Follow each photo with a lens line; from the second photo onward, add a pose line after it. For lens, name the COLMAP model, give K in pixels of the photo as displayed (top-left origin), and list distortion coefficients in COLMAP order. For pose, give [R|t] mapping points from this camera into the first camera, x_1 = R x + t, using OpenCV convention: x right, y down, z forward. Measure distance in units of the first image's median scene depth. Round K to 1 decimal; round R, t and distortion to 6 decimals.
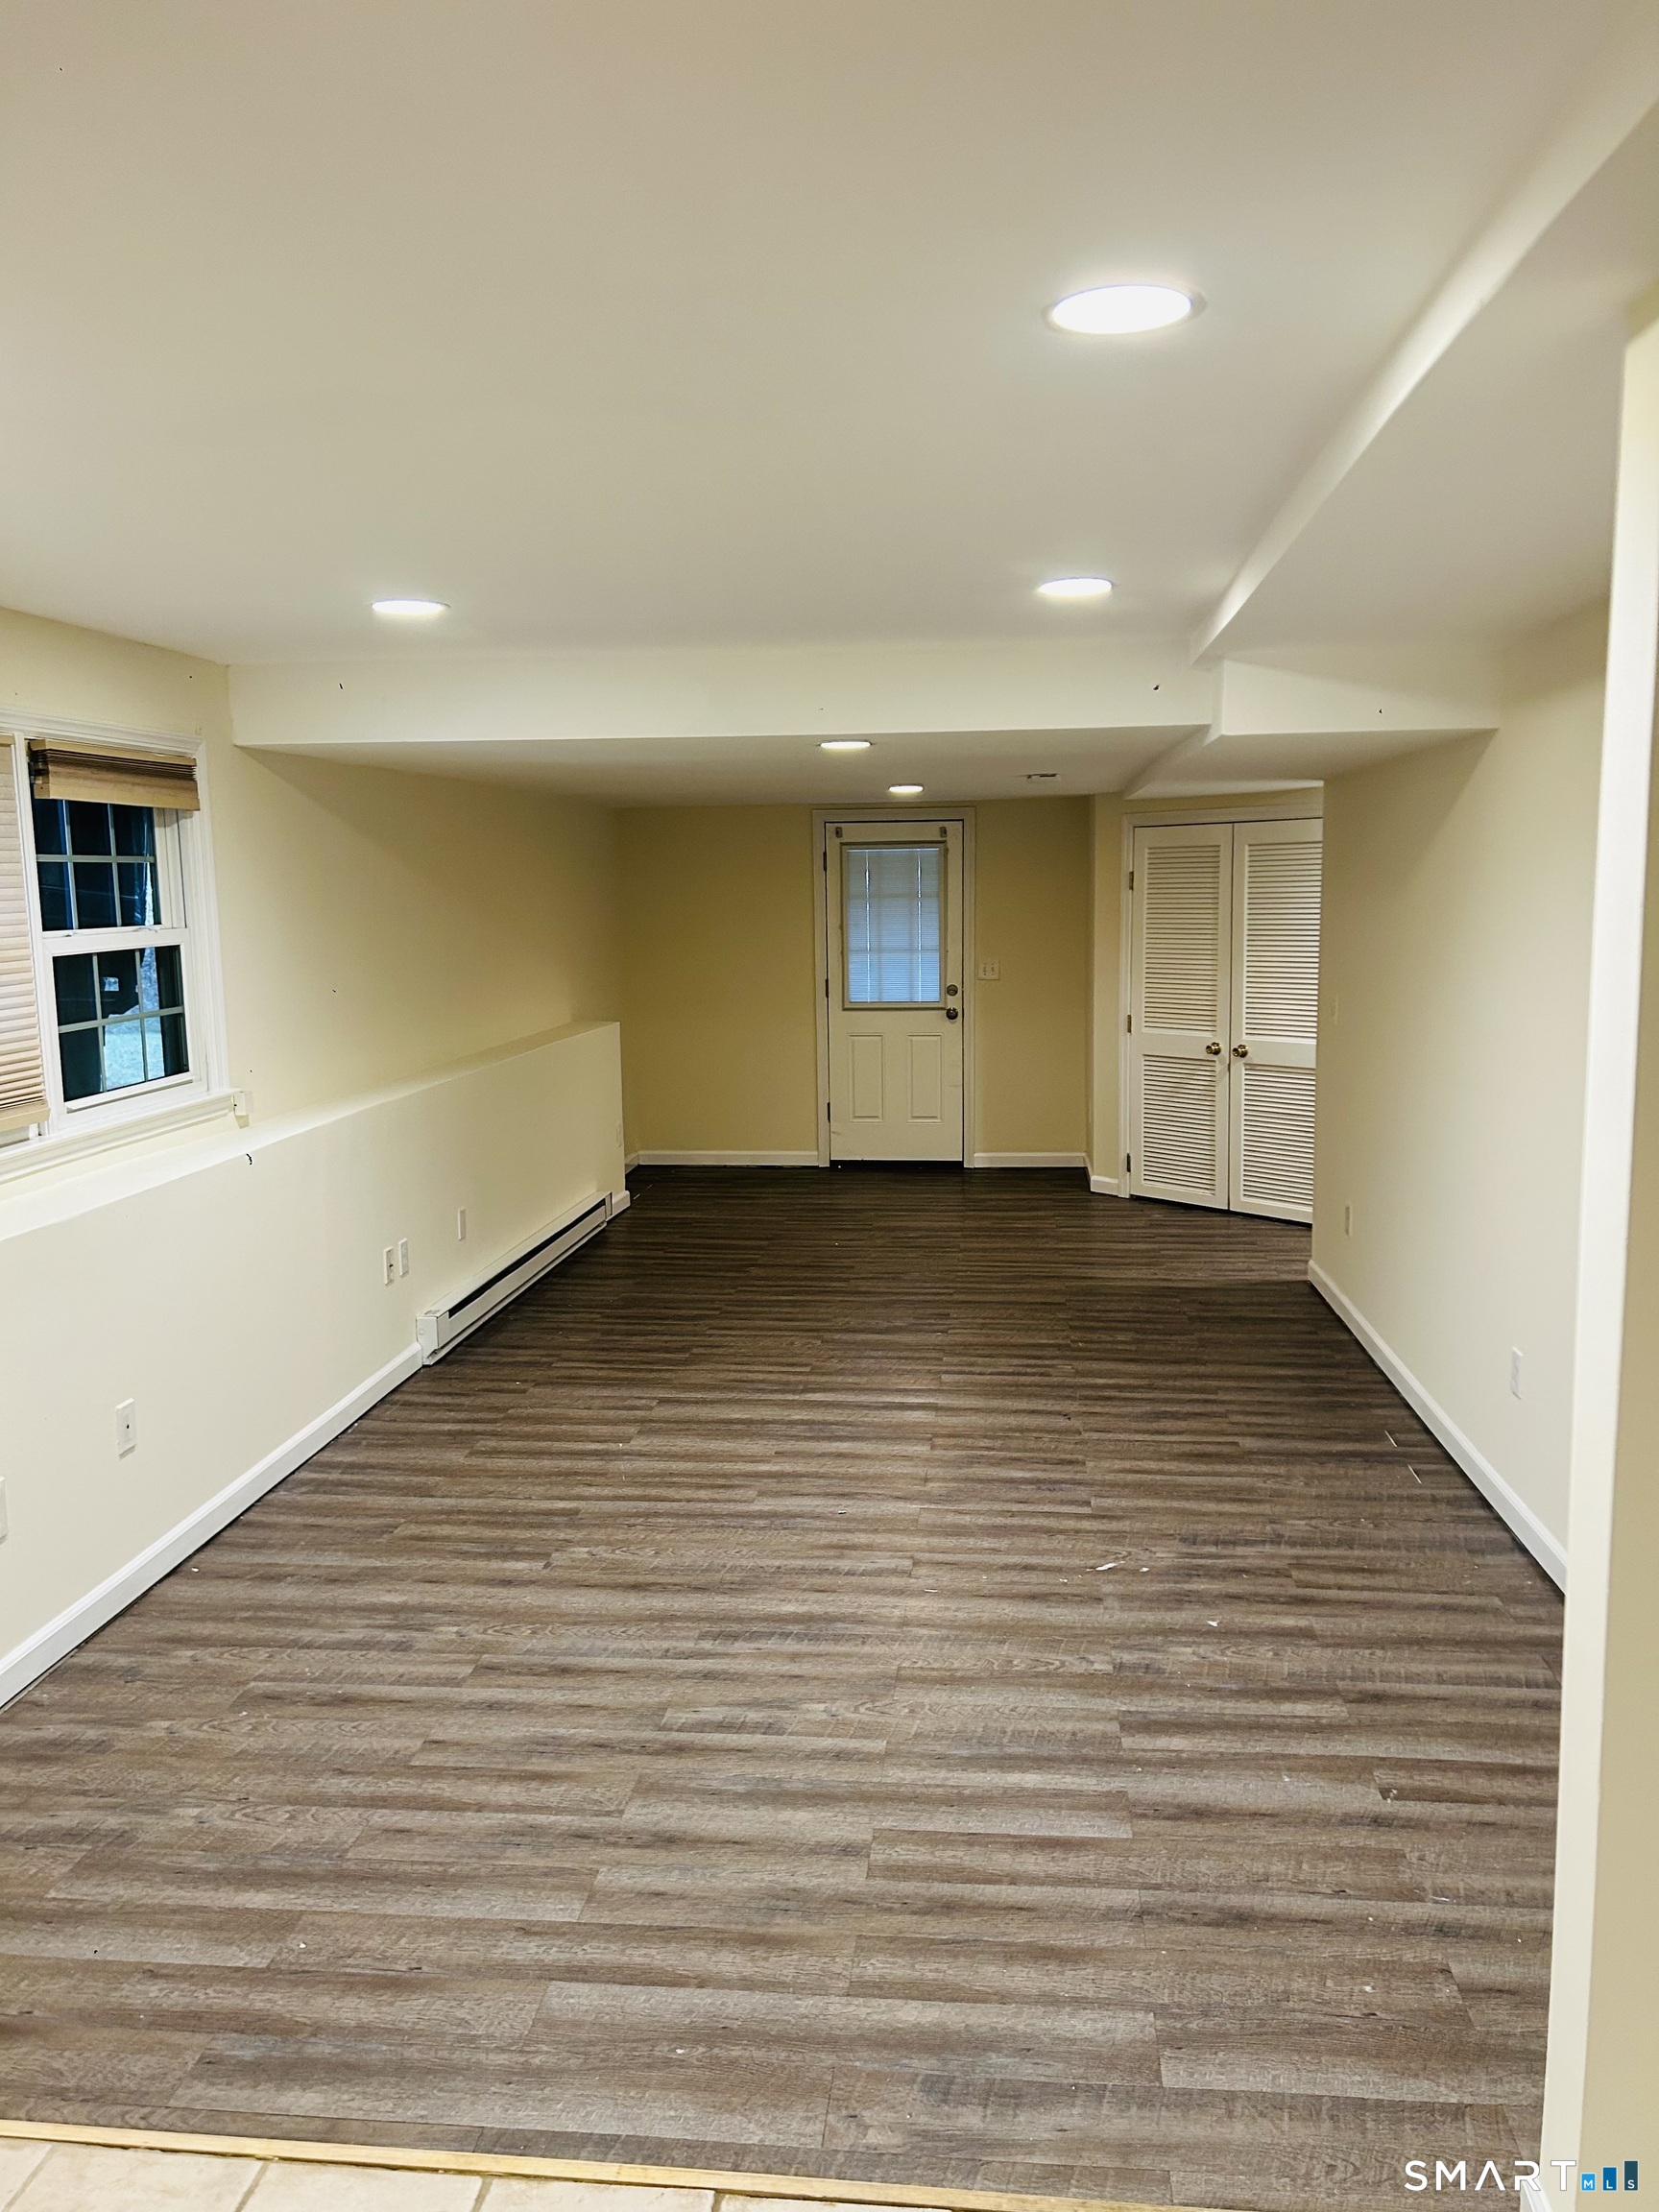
lens RADIAL K [[1616.7, 0, 831.4], [0, 1616.7, 1092.4], [0, 0, 1]] dist [0.012280, -0.003465]
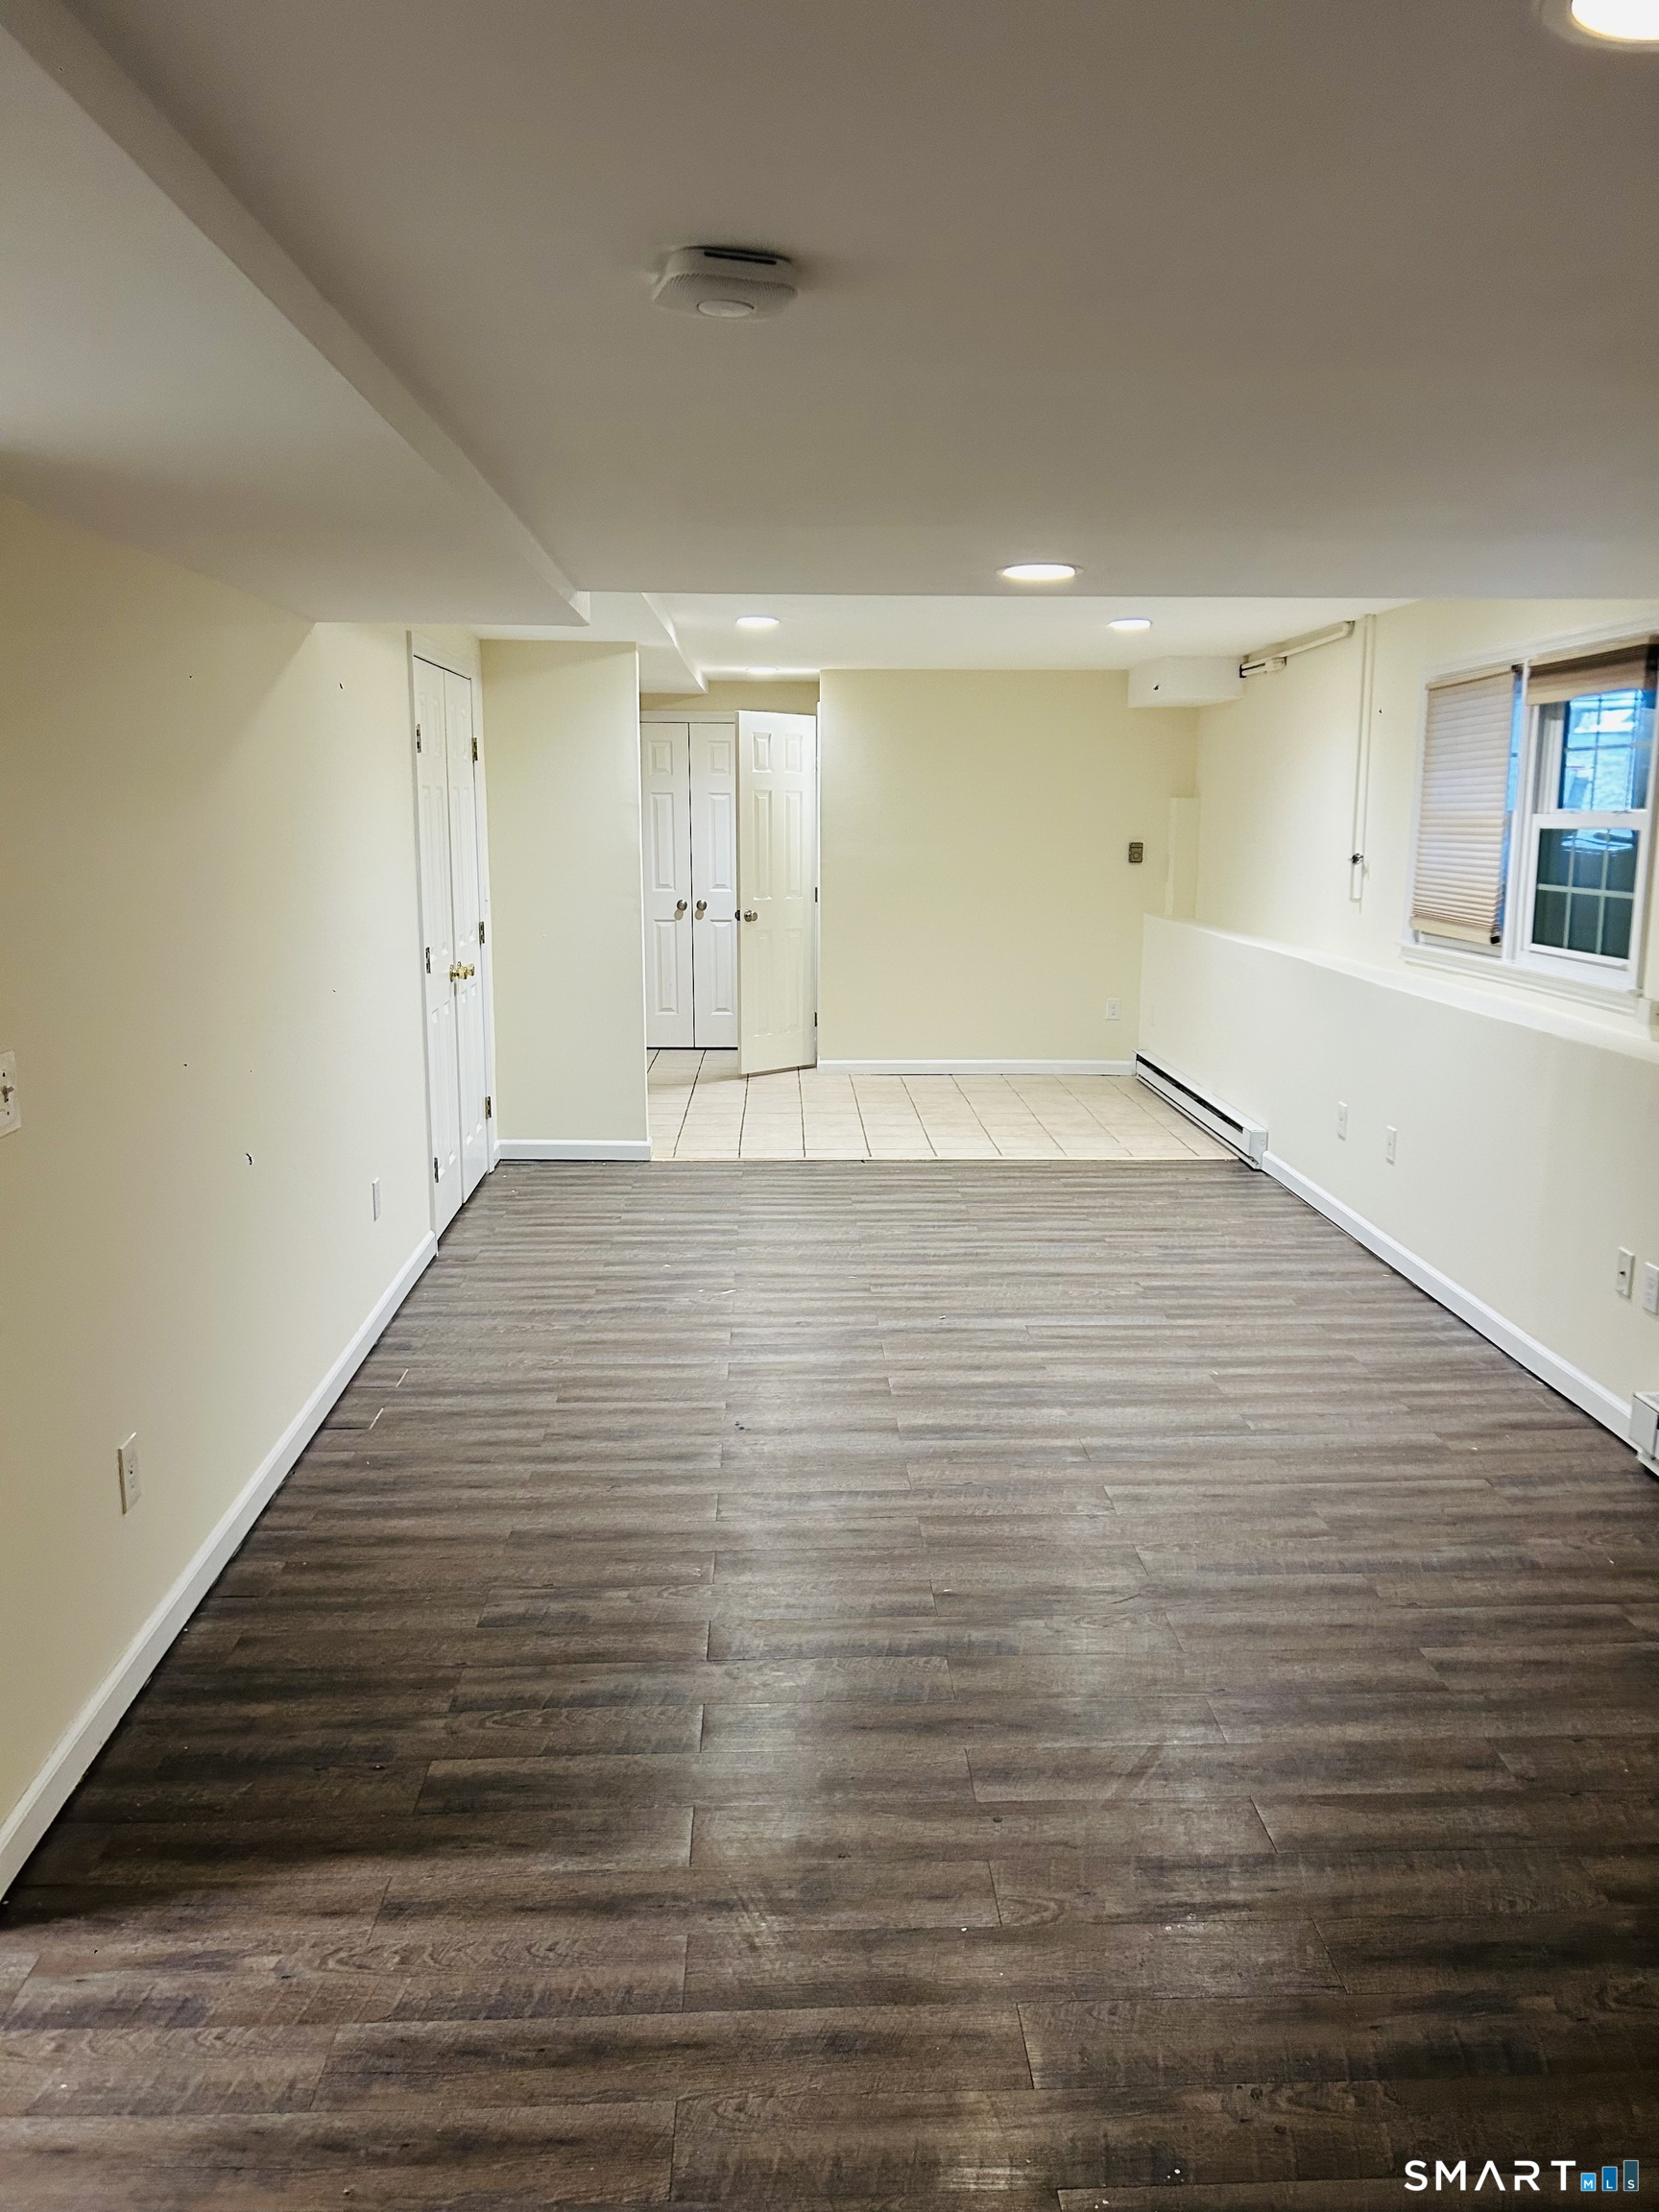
lens RADIAL K [[1616.7, 0, 831.4], [0, 1616.7, 1092.4], [0, 0, 1]] dist [0.012280, -0.003465]
pose [[-0.988701, 0.039550, -0.144587, 0.241430], [-0.005738, 0.953872, 0.300159, -0.240358], [0.149789, 0.297597, -0.942868, 1.977428]]
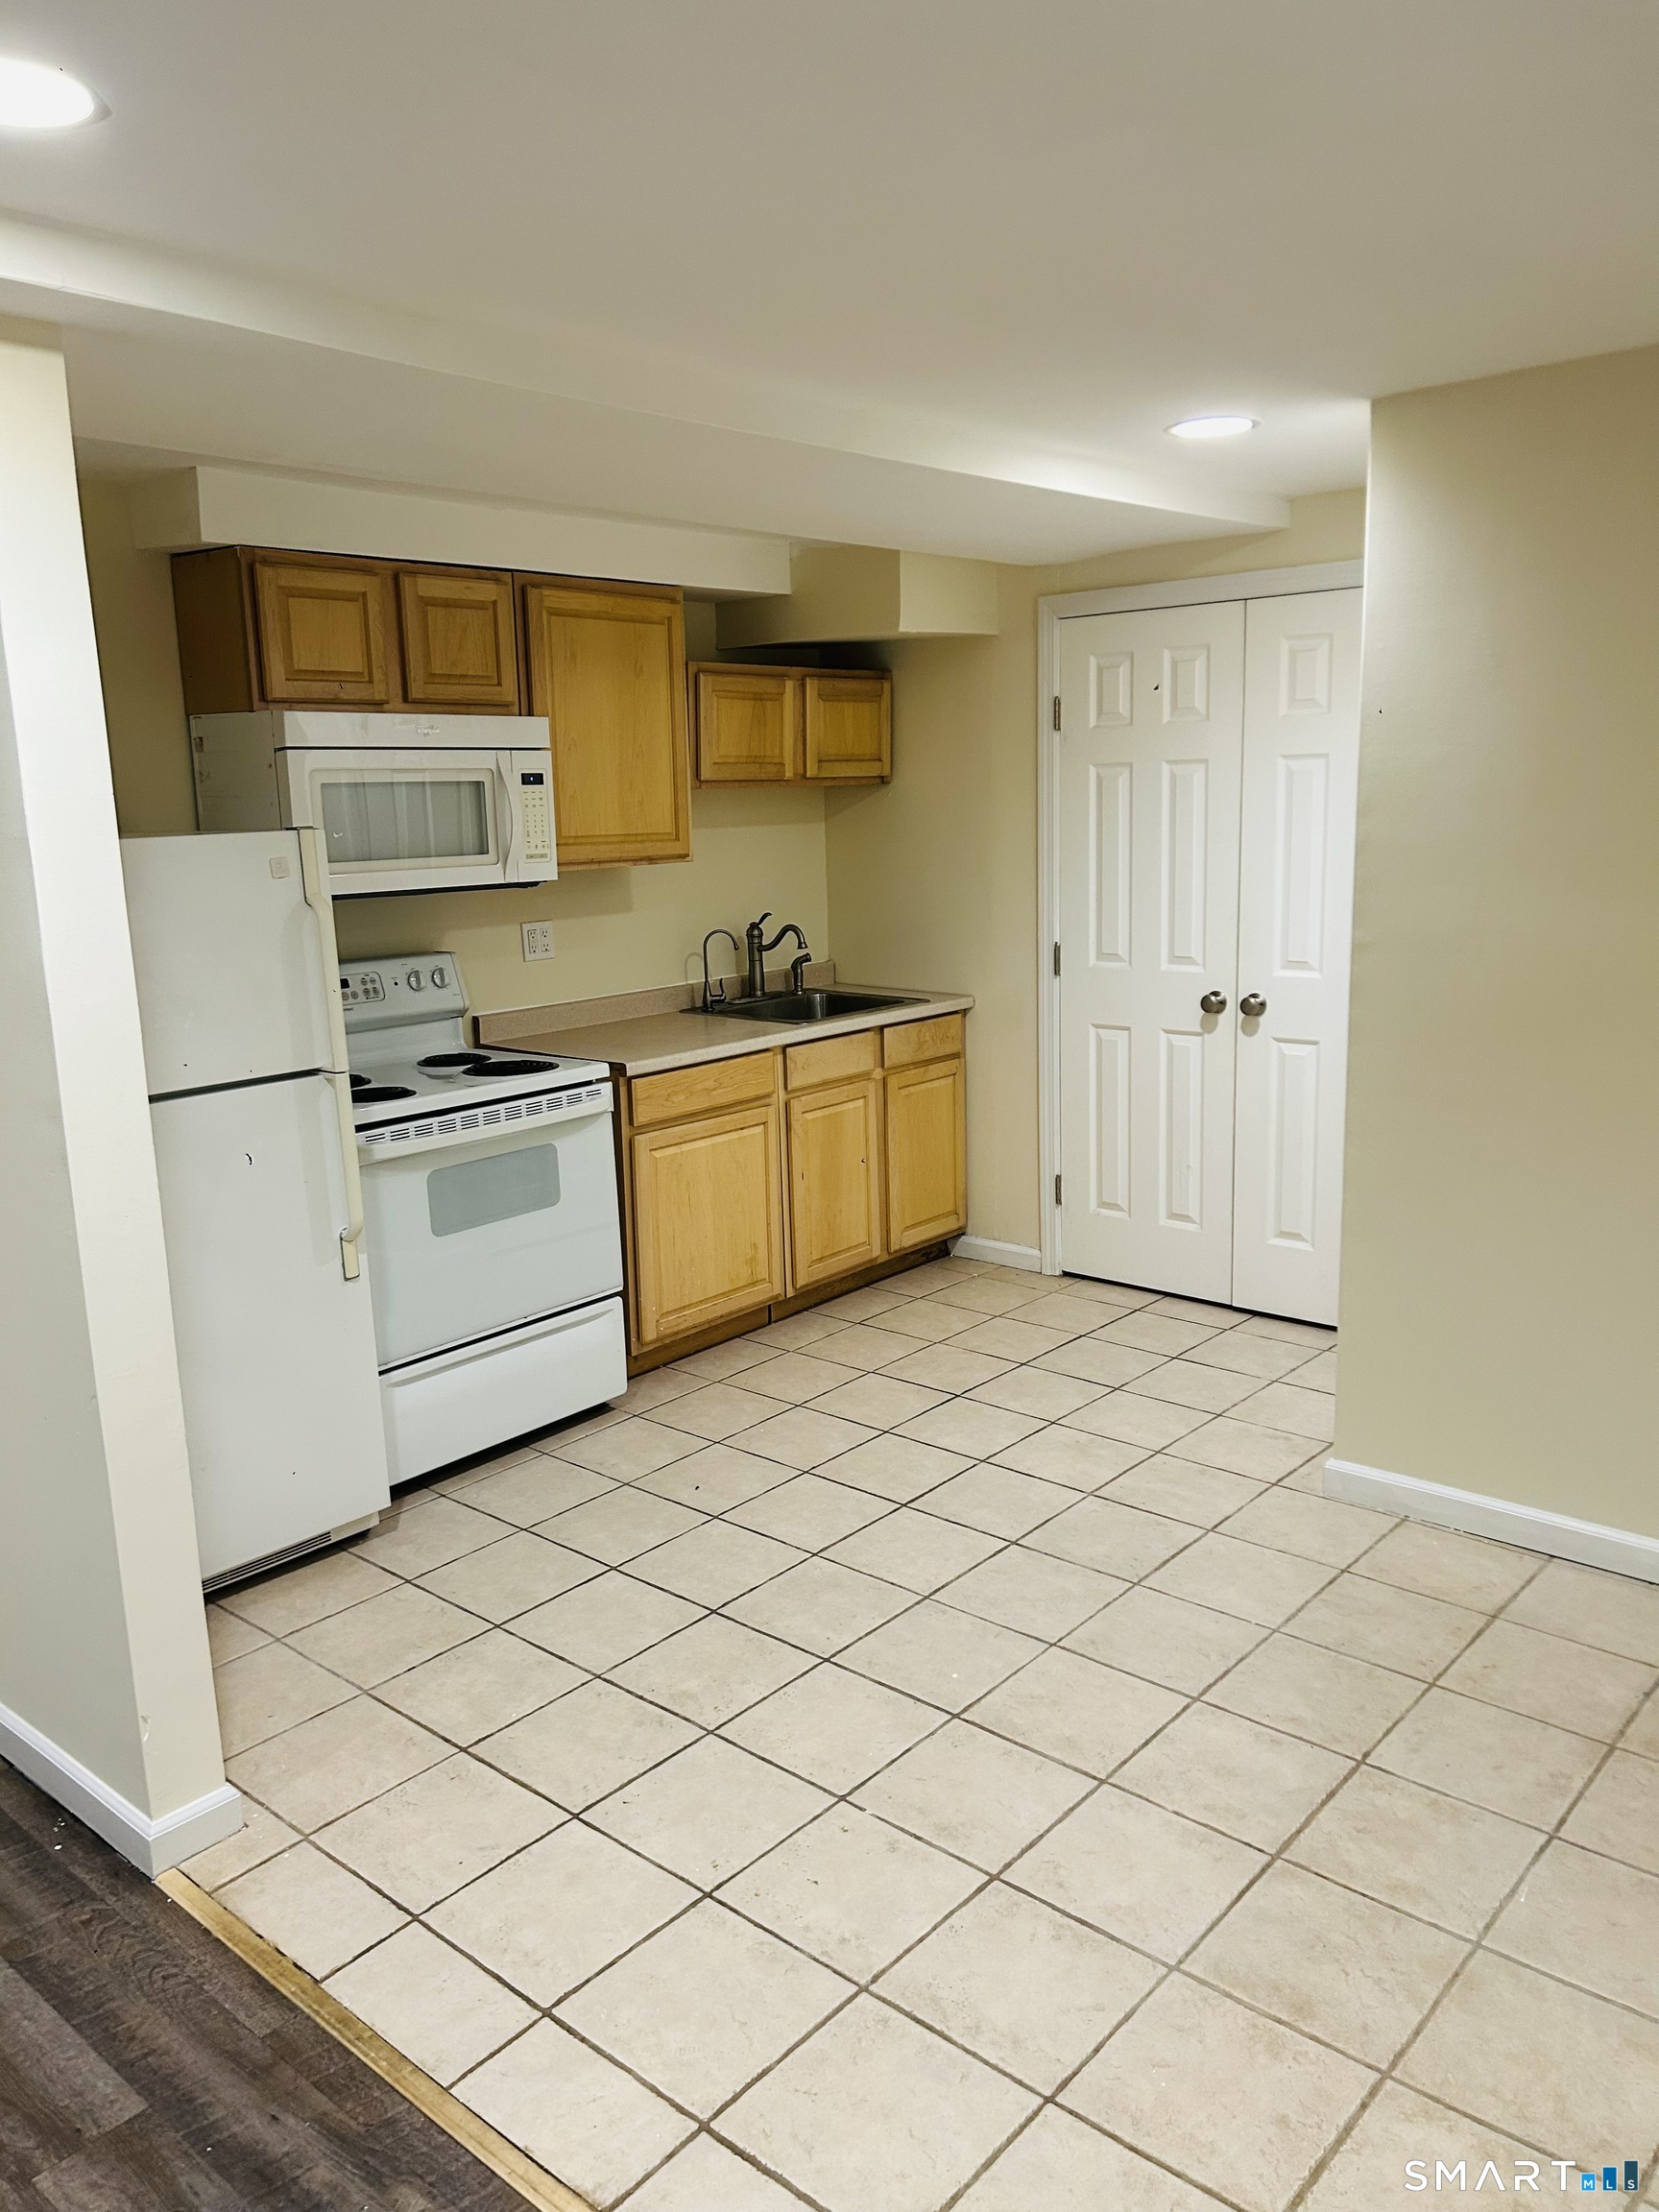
lens RADIAL K [[1616.7, 0, 831.4], [0, 1616.7, 1092.4], [0, 0, 1]] dist [0.012280, -0.003465]
pose [[-0.820604, -0.062521, 0.568066, -0.296584], [0.120458, 0.952745, 0.278867, -0.070047], [-0.558657, 0.297268, -0.774296, 0.660051]]
